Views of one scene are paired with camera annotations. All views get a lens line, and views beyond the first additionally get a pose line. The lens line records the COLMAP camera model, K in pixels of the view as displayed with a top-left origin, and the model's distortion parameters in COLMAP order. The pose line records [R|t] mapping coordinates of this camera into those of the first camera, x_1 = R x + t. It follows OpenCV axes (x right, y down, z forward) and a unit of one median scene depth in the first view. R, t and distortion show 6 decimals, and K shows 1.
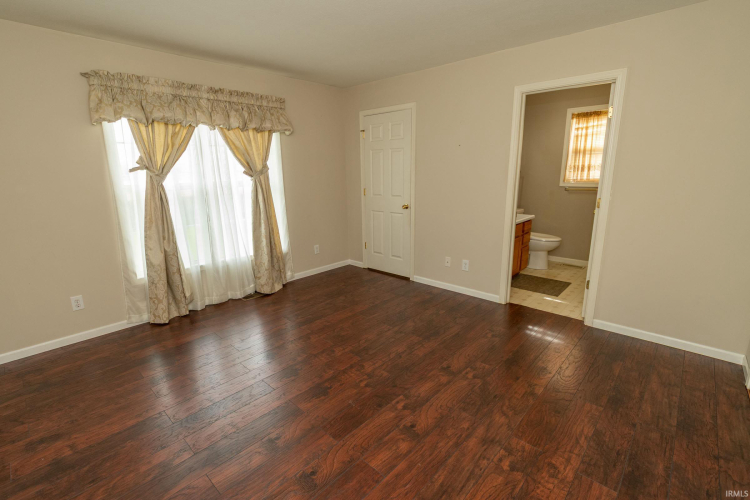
lens RADIAL K [[331.4, 0, 368.3], [0, 331.4, 244.7], [0, 0, 1]] dist [-0.001268, -0.000792]
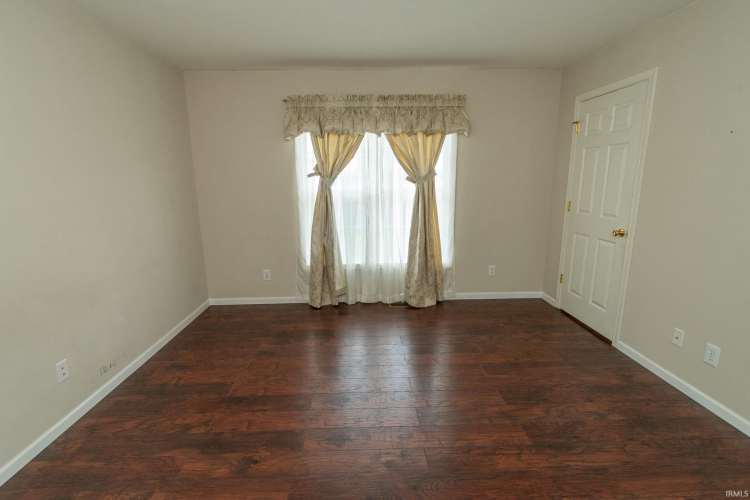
lens RADIAL K [[331.4, 0, 368.3], [0, 331.4, 244.7], [0, 0, 1]] dist [-0.001268, -0.000792]
pose [[0.722603, 0.144842, -0.675919, 0.238931], [-0.154866, 0.986868, 0.045913, -0.054669], [0.673693, 0.071500, 0.735545, 0.231466]]
